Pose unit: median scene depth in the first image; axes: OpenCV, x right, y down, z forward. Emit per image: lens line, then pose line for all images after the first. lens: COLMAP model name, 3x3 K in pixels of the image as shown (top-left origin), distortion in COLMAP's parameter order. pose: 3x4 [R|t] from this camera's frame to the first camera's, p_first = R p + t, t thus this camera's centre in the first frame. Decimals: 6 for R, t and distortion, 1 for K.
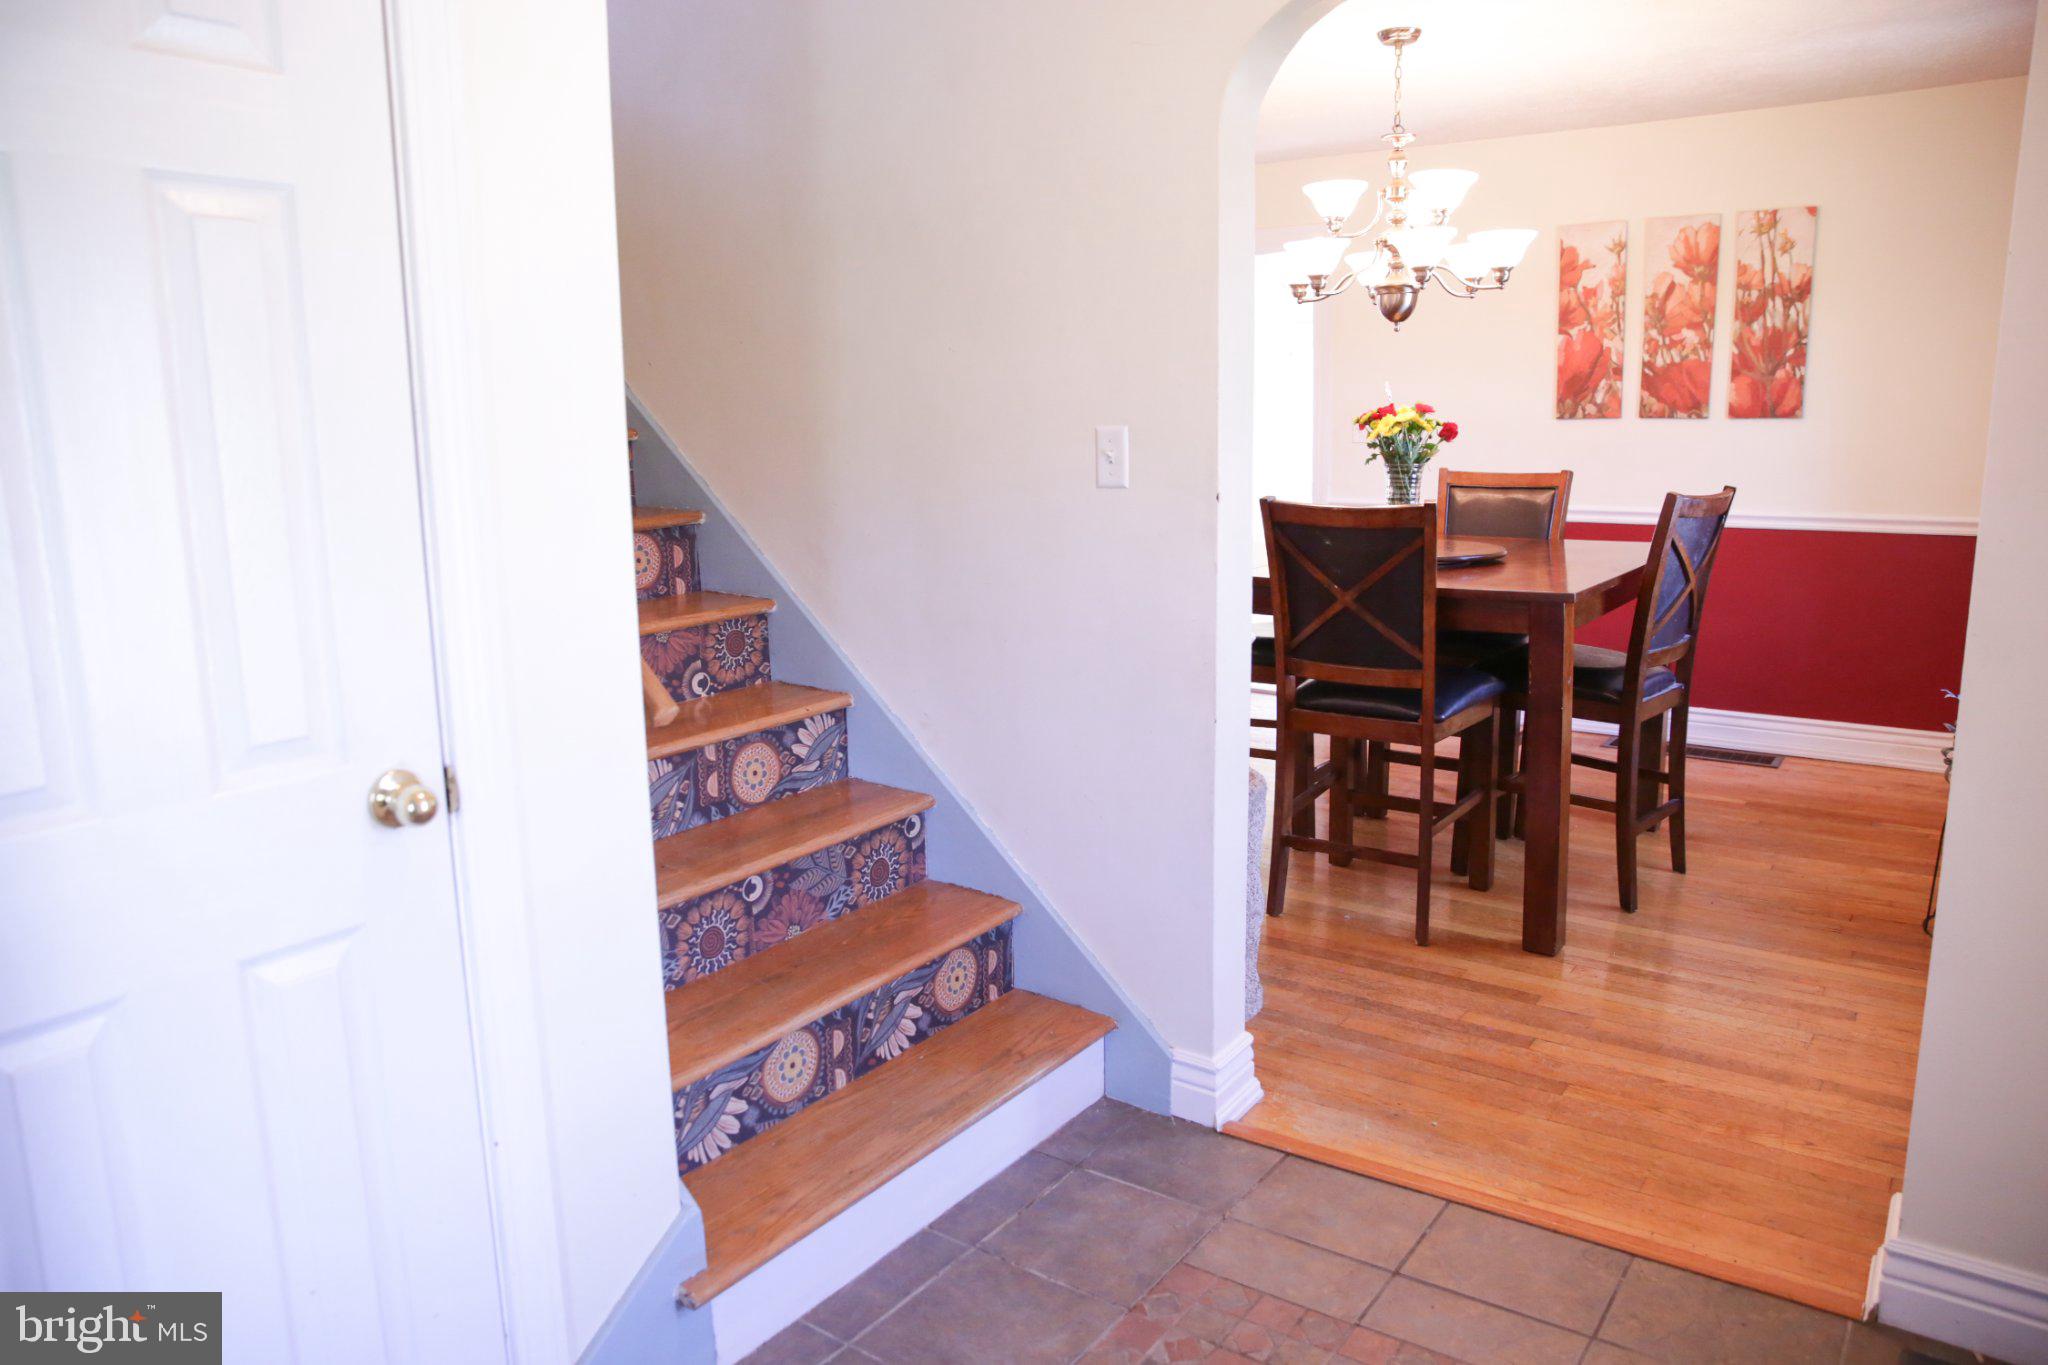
lens RADIAL K [[1398.1, 0, 1022.5], [0, 1398.1, 667.6], [0, 0, 1]] dist [-0.108507, 0.087723]
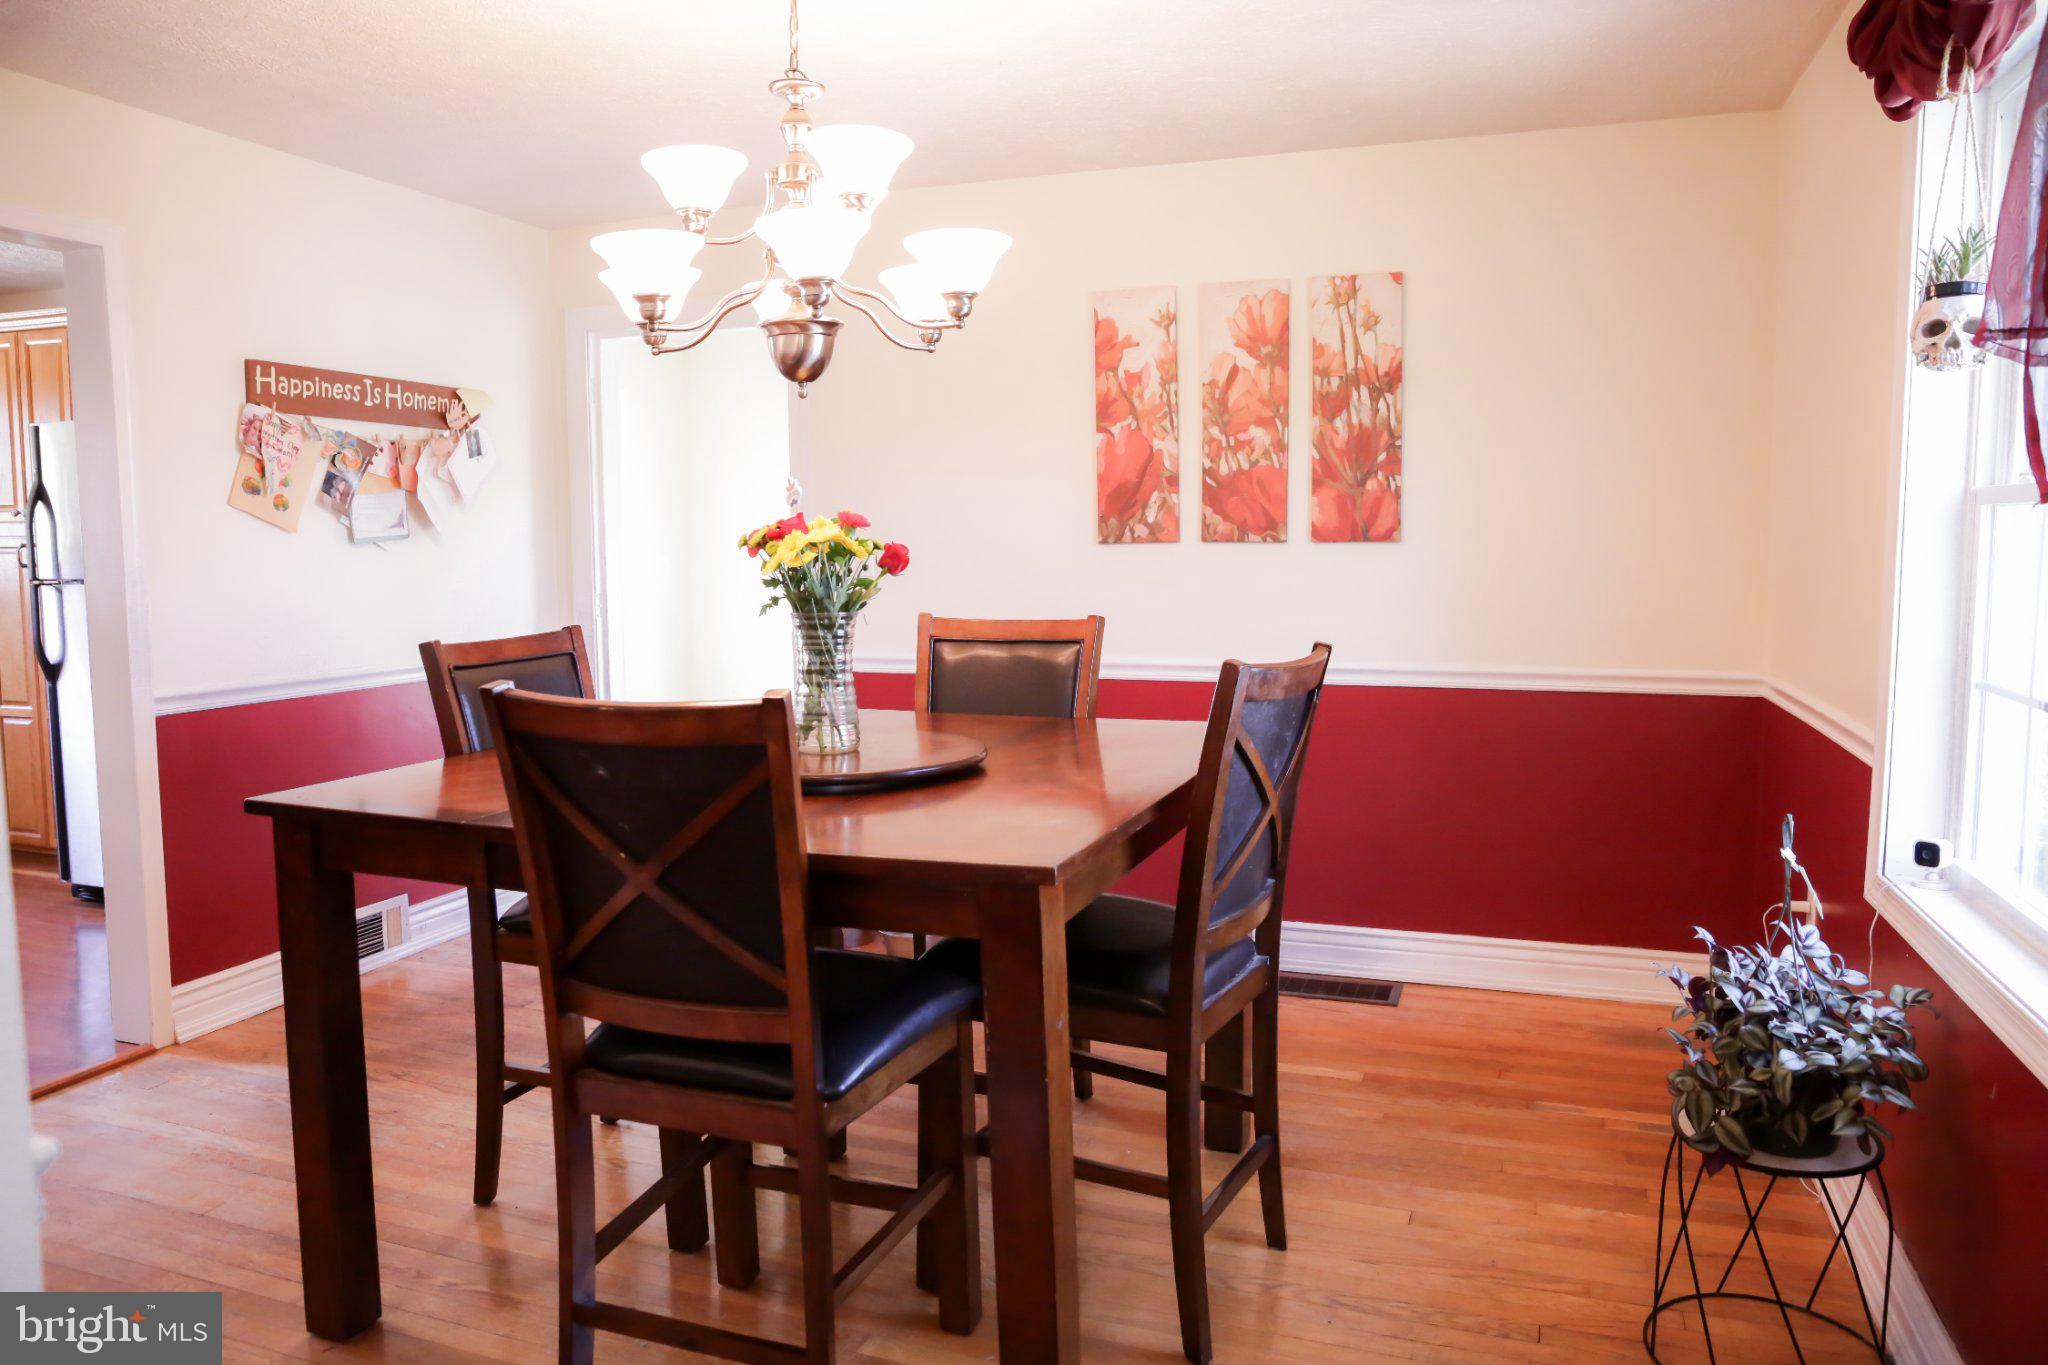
lens RADIAL K [[1398.1, 0, 1022.5], [0, 1398.1, 667.6], [0, 0, 1]] dist [-0.108507, 0.087723]
pose [[0.963843, -0.013475, 0.266130, 0.202080], [0.038381, 0.995327, -0.088606, -0.066115], [-0.263692, 0.095616, 0.959856, 0.397628]]
